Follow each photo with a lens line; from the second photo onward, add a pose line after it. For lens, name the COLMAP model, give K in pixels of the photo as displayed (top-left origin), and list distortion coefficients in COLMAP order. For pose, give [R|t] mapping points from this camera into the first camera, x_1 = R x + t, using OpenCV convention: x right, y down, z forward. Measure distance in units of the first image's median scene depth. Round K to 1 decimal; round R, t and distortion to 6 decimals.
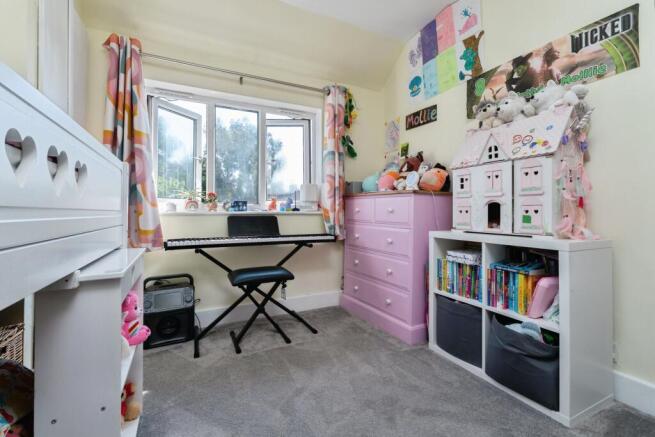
lens RADIAL K [[284.3, 0, 325.3], [0, 284.3, 212.8], [0, 0, 1]] dist [-0.004266, -0.000063]
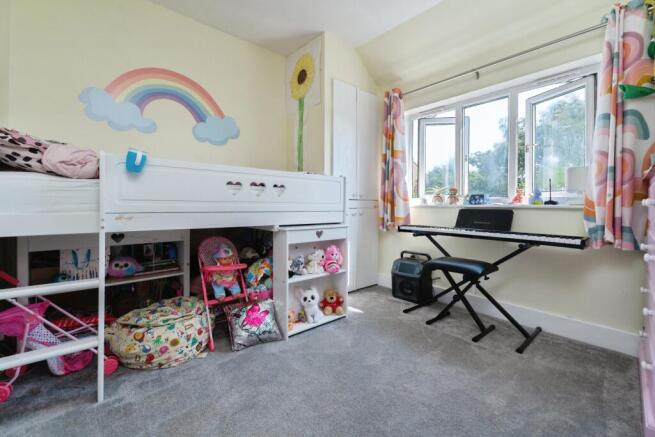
lens RADIAL K [[268.0, 0, 327.9], [0, 268.0, 213.3], [0, 0, 1]] dist [0.001543, 0.000067]
pose [[0.267359, 0.031991, -0.963066, 0.516562], [-0.009316, 0.999488, 0.030614, 0.001672], [0.963552, 0.000787, 0.267520, 0.240742]]
